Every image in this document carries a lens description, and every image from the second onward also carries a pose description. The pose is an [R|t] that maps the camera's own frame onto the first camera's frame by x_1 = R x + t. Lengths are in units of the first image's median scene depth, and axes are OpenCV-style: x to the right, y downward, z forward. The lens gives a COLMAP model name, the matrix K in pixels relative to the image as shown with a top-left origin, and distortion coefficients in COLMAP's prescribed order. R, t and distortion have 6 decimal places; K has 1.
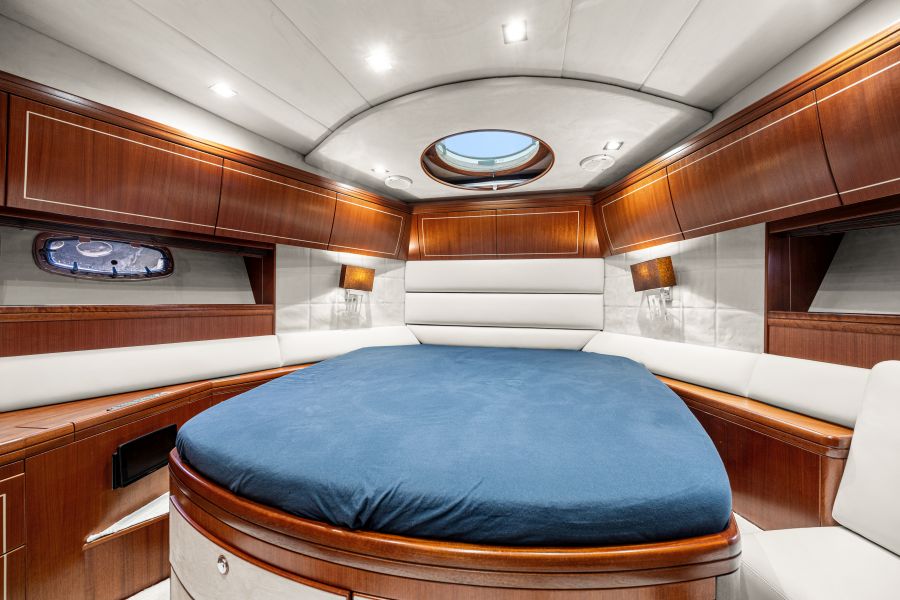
lens RADIAL K [[351.6, 0, 451.3], [0, 351.6, 299.8], [0, 0, 1]] dist [-0.004996, 0.000803]
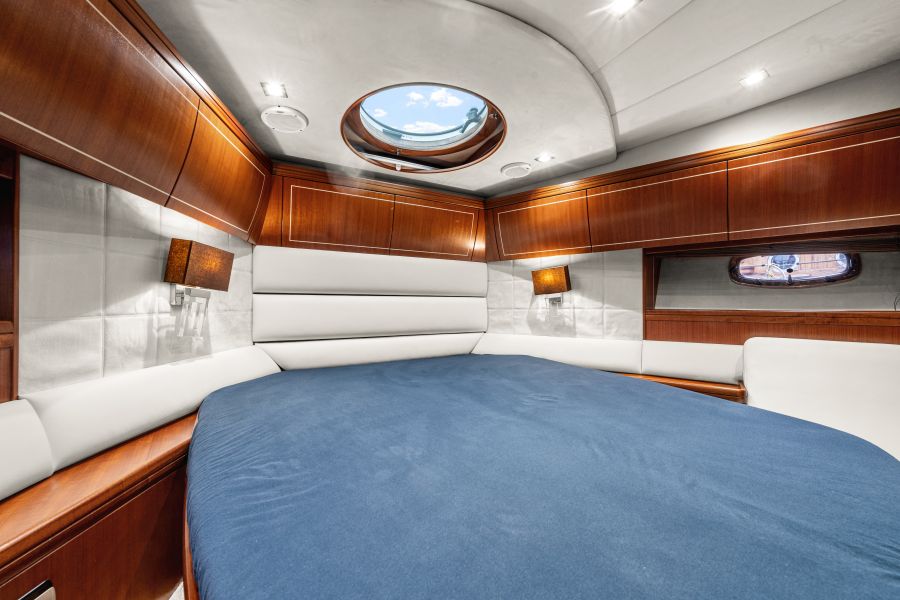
lens RADIAL K [[351.6, 0, 452.4], [0, 351.6, 303.7], [0, 0, 1]] dist [-0.004996, 0.000803]
pose [[0.709723, -0.009592, 0.704415, -0.402962], [0.009298, 0.999948, 0.004248, -0.002784], [-0.704419, 0.003535, 0.709775, 0.355318]]
